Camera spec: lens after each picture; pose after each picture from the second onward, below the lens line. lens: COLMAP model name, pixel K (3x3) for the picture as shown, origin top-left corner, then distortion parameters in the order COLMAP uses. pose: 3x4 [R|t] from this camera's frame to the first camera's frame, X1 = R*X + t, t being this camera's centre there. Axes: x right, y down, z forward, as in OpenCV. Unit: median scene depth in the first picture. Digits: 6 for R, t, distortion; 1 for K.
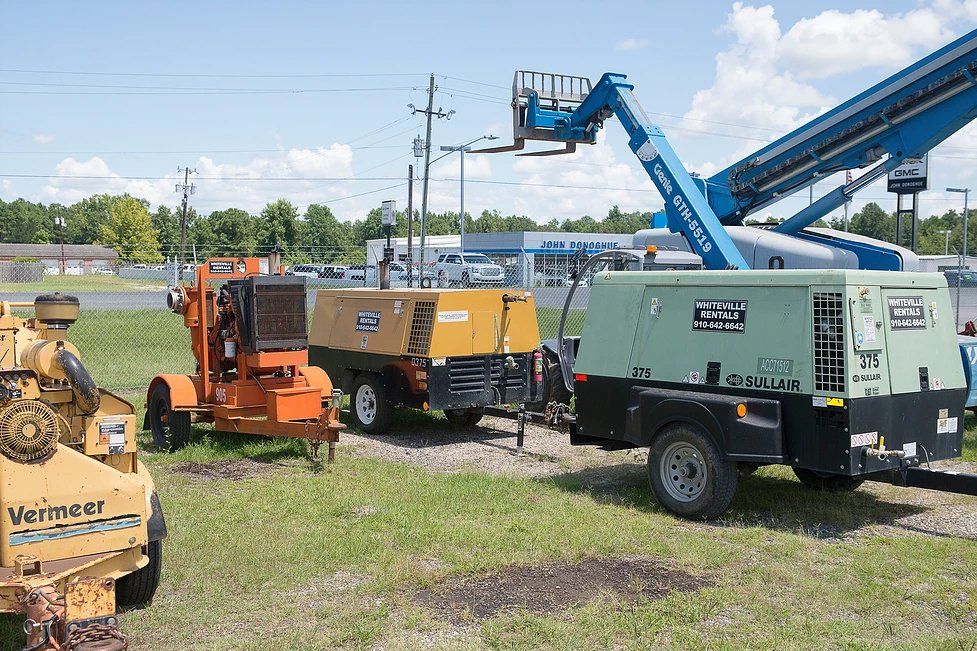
lens RADIAL K [[1154.7, 0, 488.5], [0, 1154.7, 325.5], [0, 0, 1]] dist [0.077783, -0.005136]
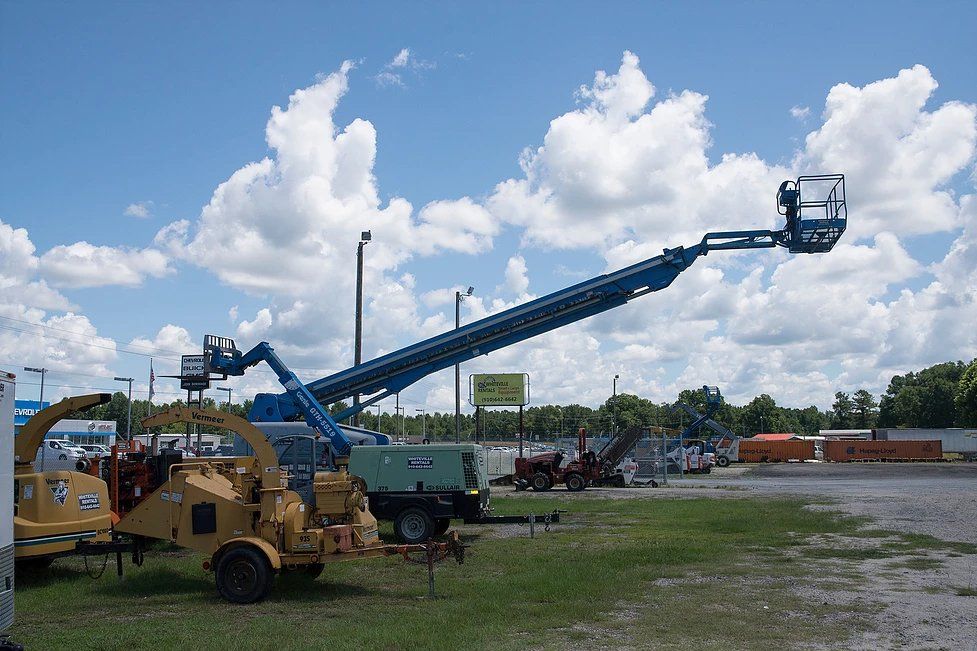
lens RADIAL K [[1154.7, 0, 488.5], [0, 1154.7, 325.5], [0, 0, 1]] dist [0.077783, -0.005136]
pose [[0.703093, 0.066356, 0.707995, -0.393007], [0.039875, 0.990391, -0.132422, 0.009070], [-0.709979, 0.121336, 0.693691, -0.233707]]
